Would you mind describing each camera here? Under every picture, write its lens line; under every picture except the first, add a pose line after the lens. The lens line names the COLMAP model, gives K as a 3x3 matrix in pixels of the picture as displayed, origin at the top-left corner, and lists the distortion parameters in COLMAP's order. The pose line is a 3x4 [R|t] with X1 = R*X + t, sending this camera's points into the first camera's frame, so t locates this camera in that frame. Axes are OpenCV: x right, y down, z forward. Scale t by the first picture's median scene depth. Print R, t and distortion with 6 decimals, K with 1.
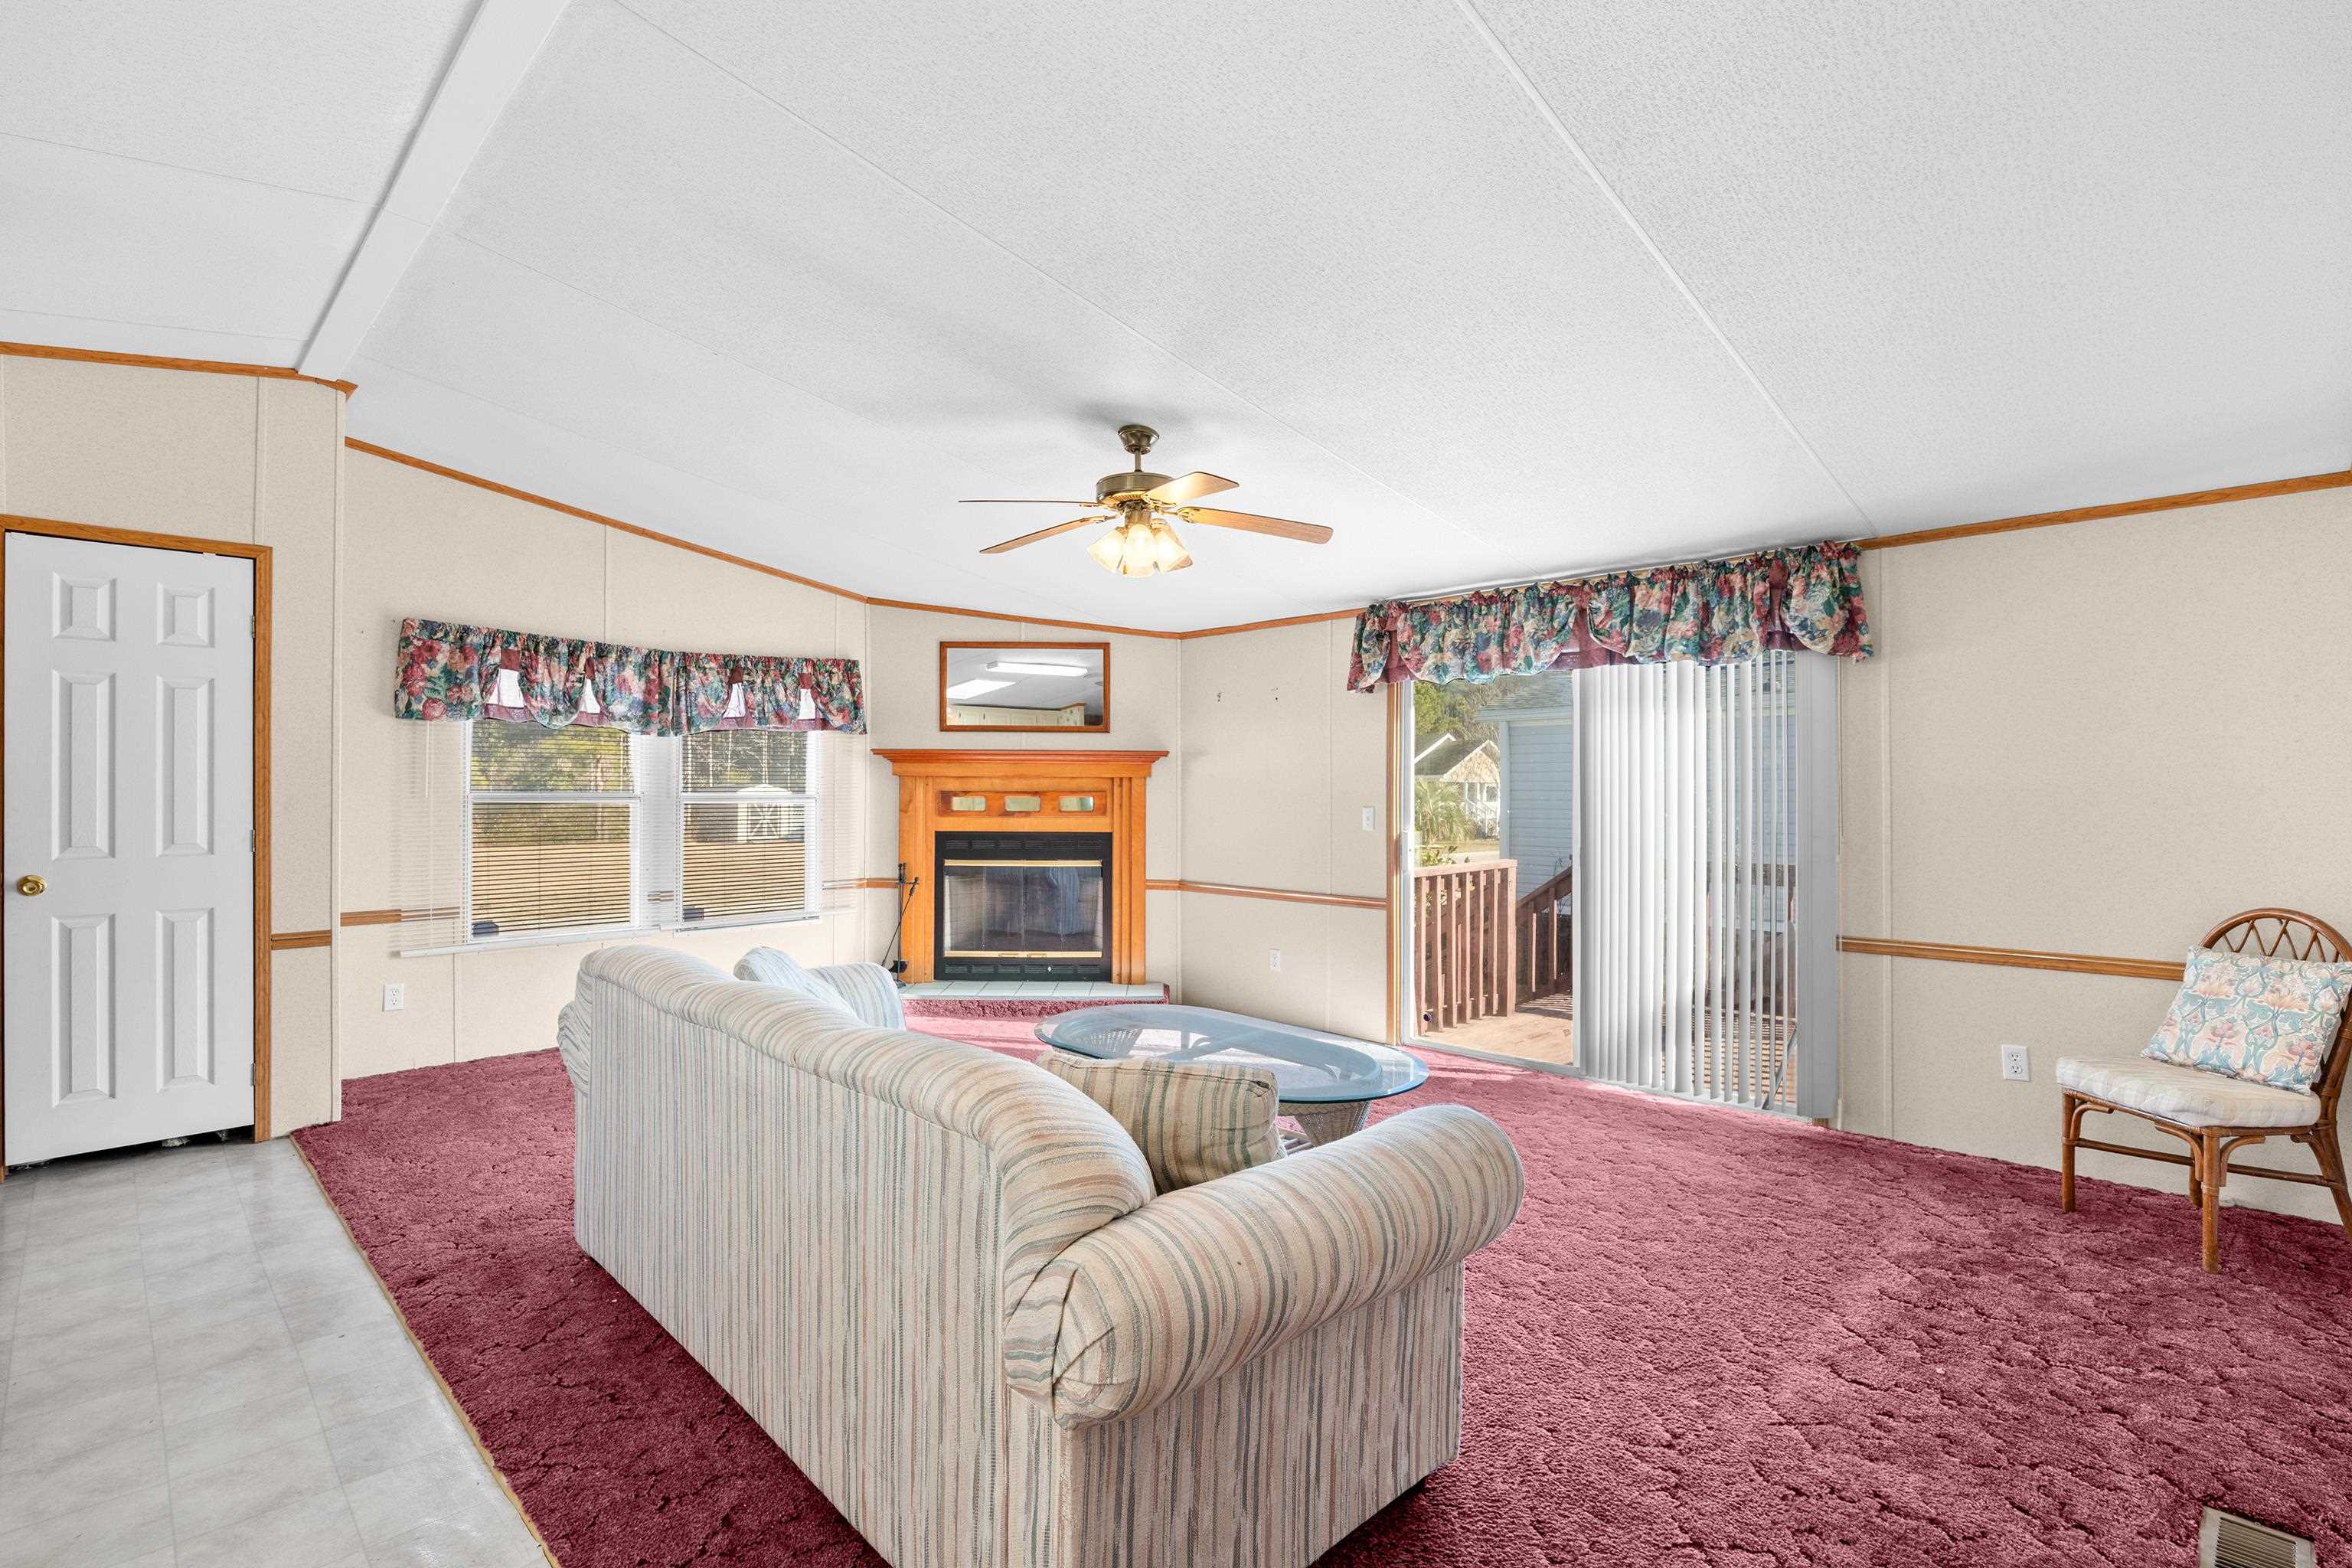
lens RADIAL K [[1097.8, 0, 1176.0], [0, 1097.8, 784.0], [0, 0, 1]] dist [-0.007041, 0.000121]
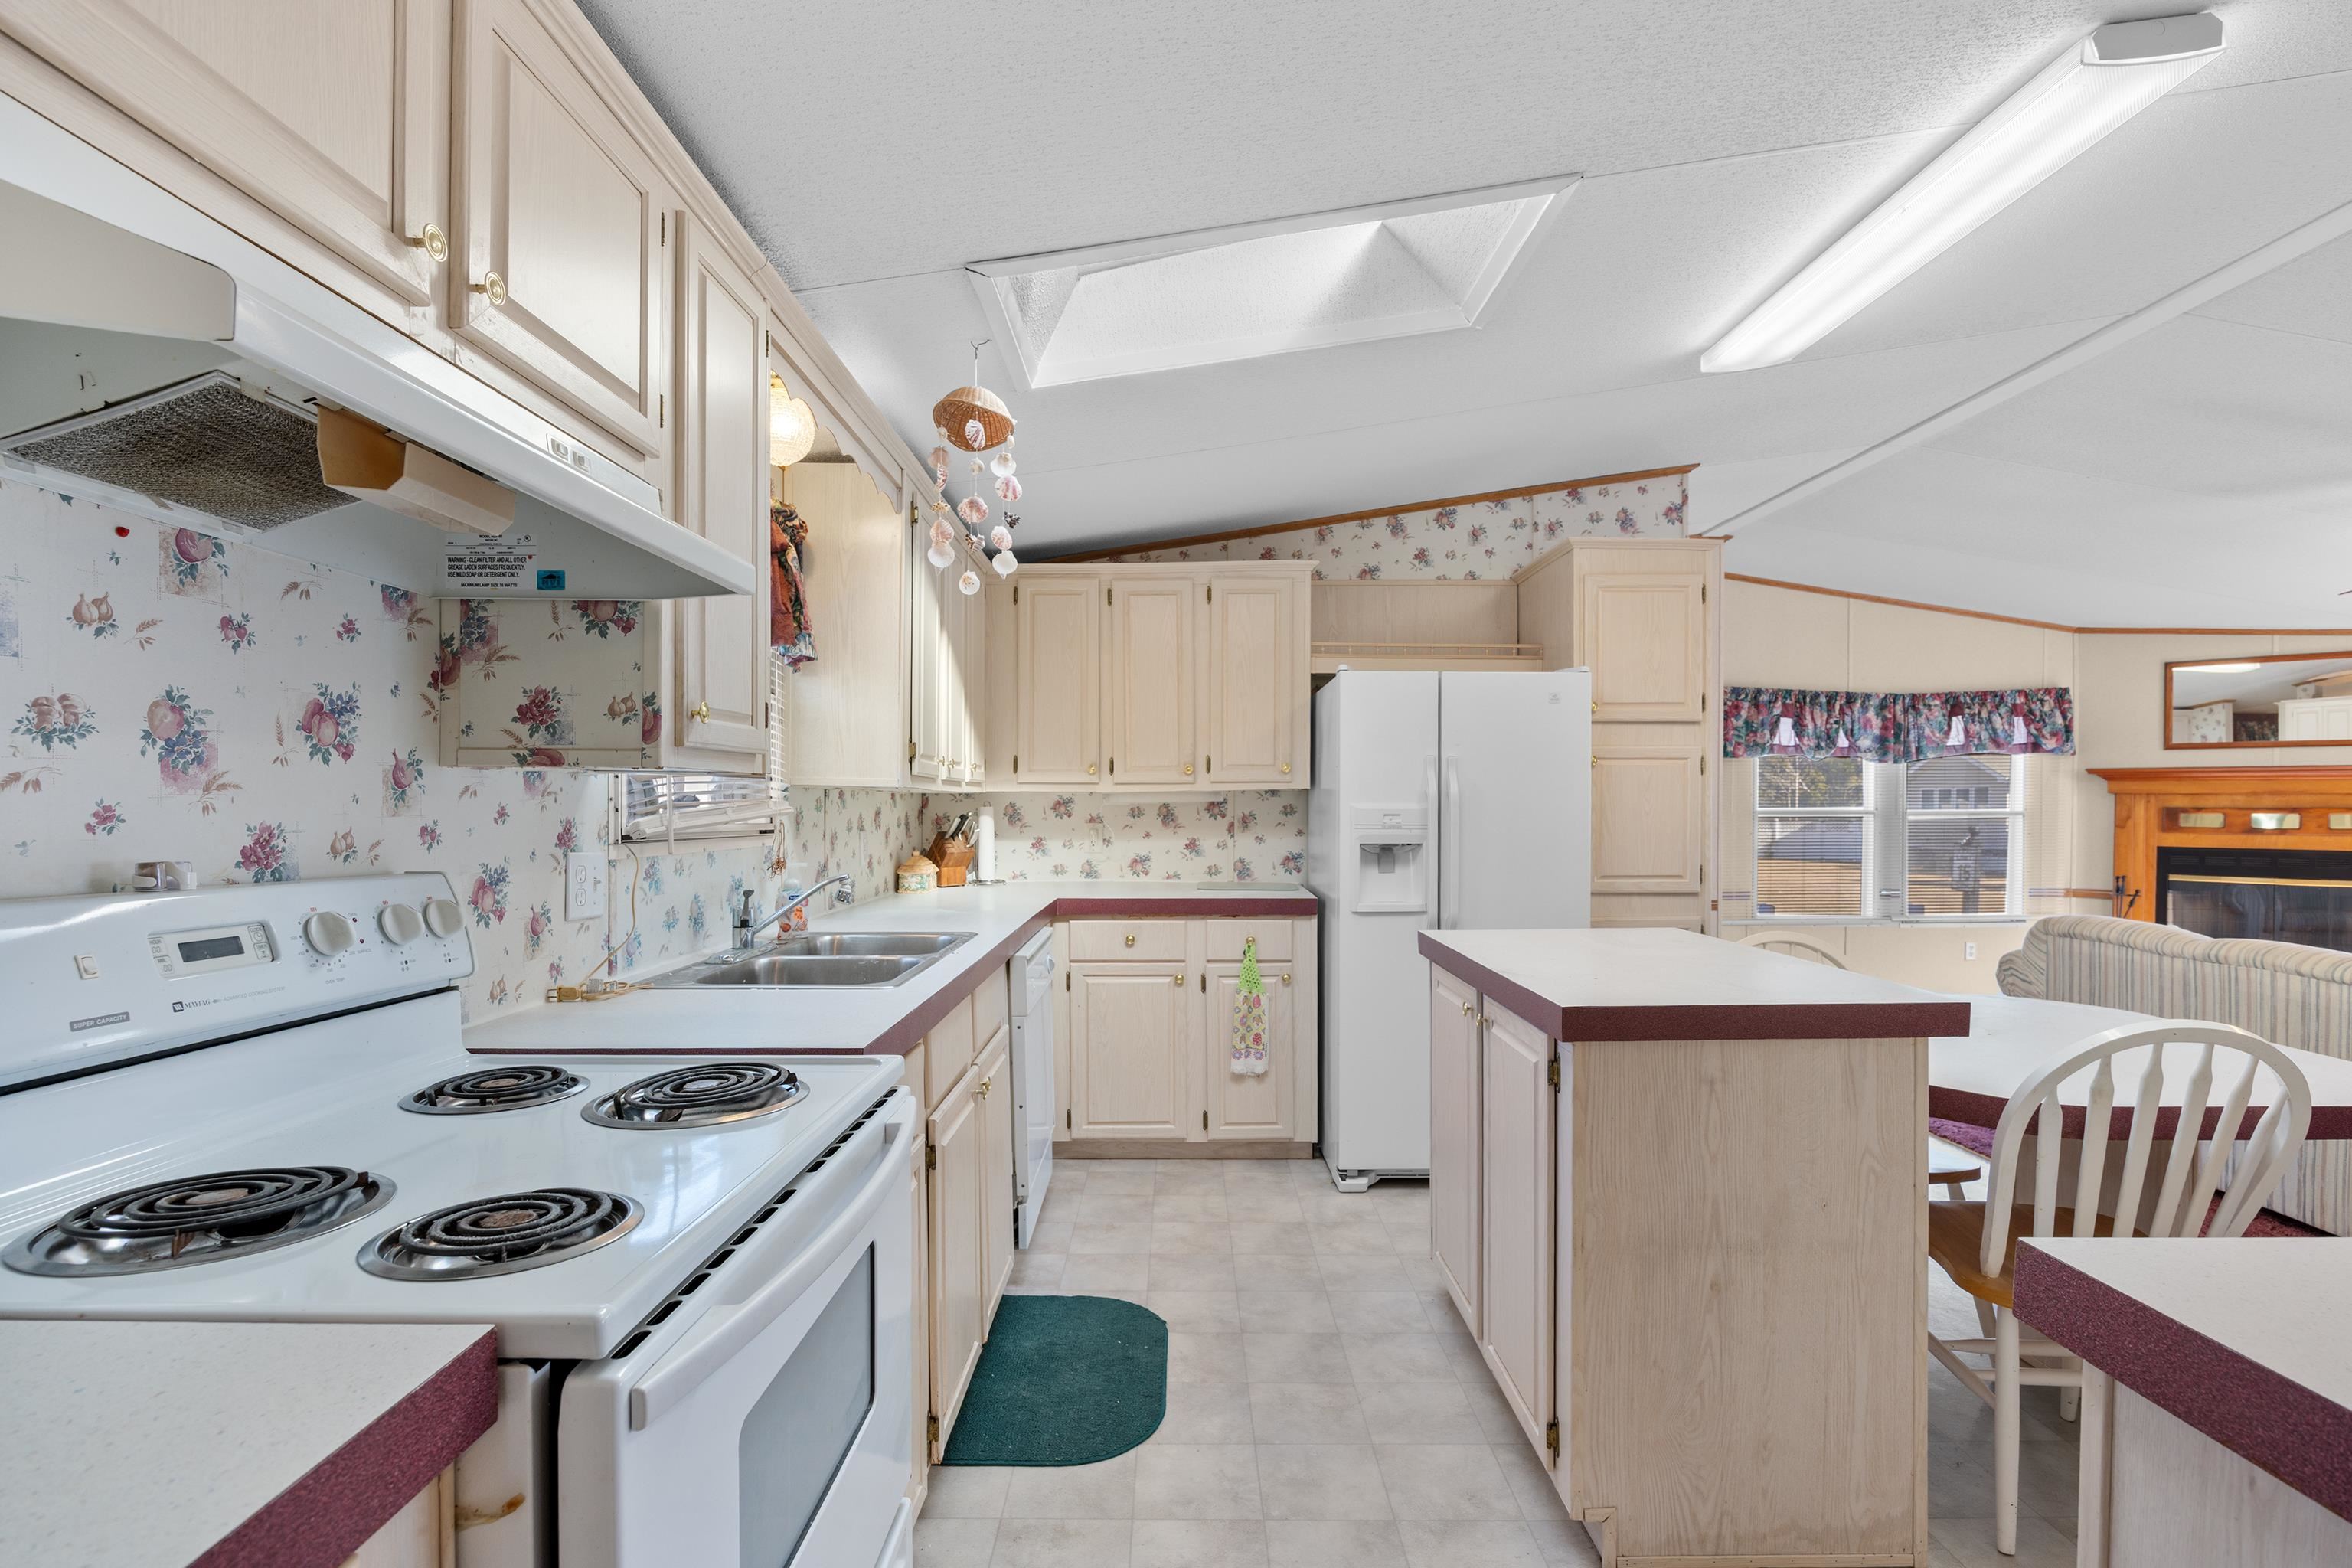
lens RADIAL K [[1093.0, 0, 1172.8], [0, 1093.0, 813.6], [0, 0, 1]] dist [-0.000033, -0.009780]
pose [[0.700403, 0.003179, -0.713741, -0.161721], [0.005199, 0.999941, 0.009556, -0.003239], [0.713729, -0.010404, 0.700345, -0.435646]]
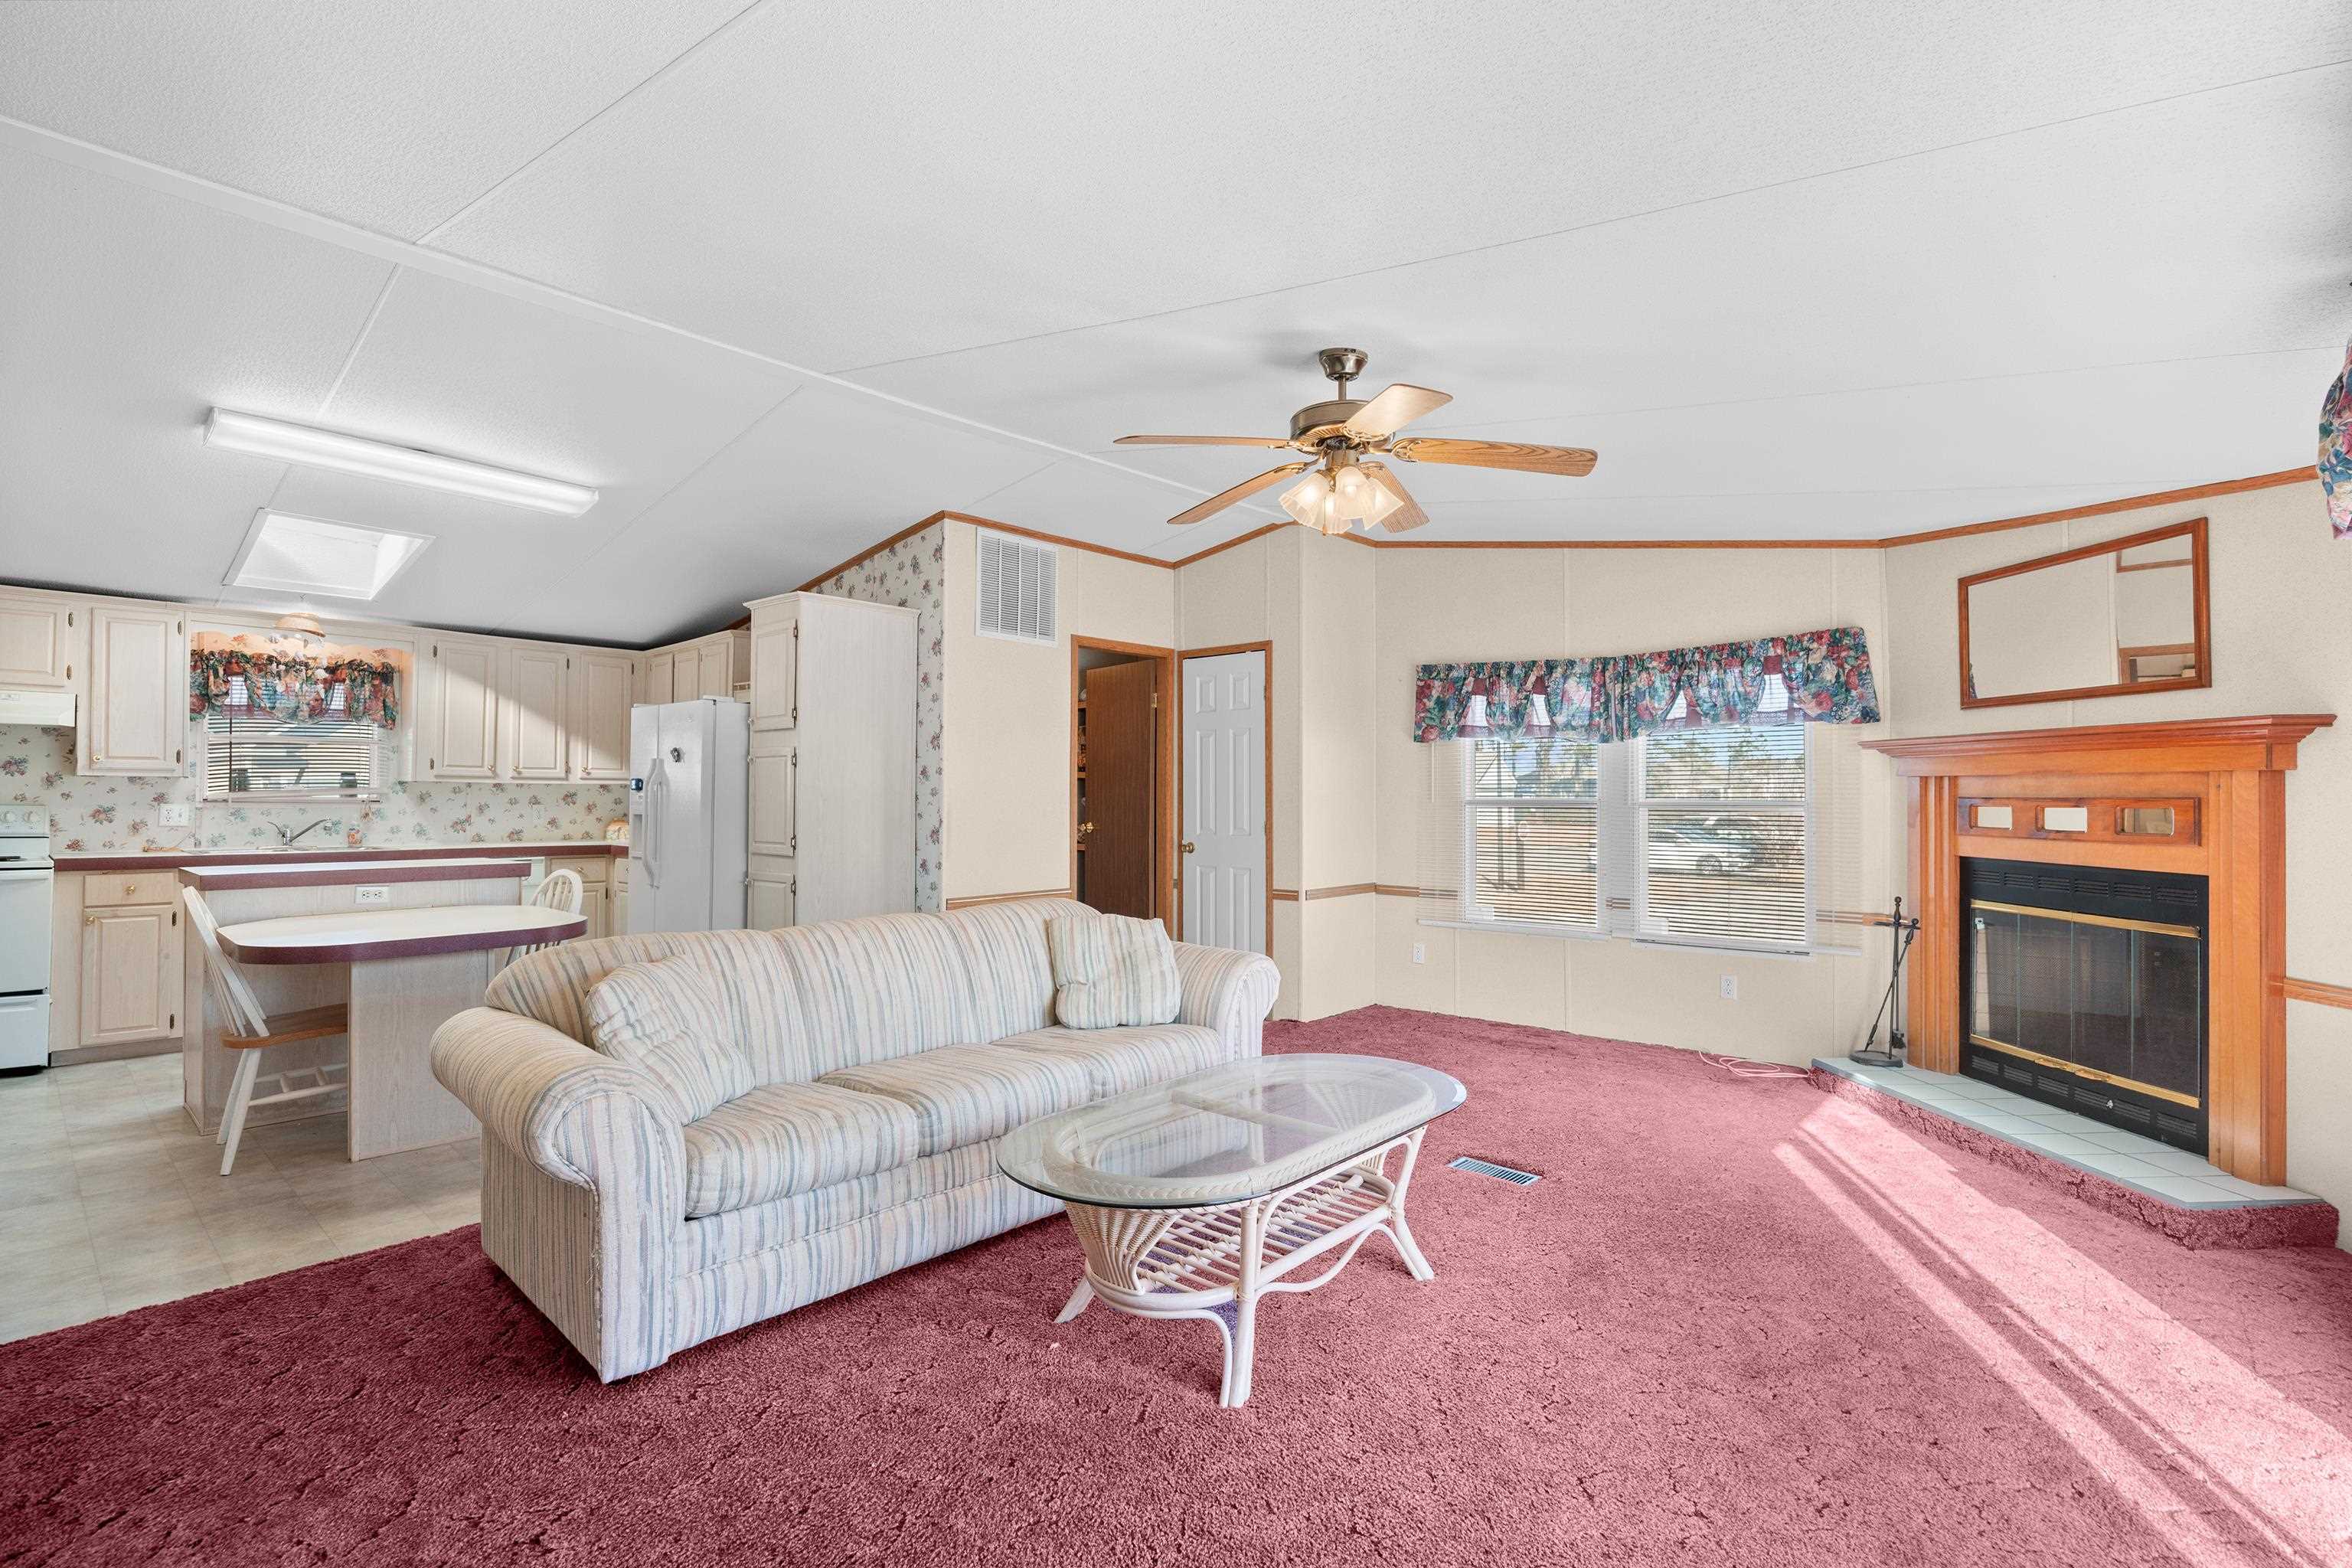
lens RADIAL K [[1097.8, 0, 1176.0], [0, 1097.8, 784.0], [0, 0, 1]] dist [-0.007041, 0.000121]
pose [[0.047557, -0.012816, -0.998786, 0.509065], [0.004623, 0.999910, -0.012610, 0.005047], [0.998858, -0.004018, 0.047612, 0.556336]]
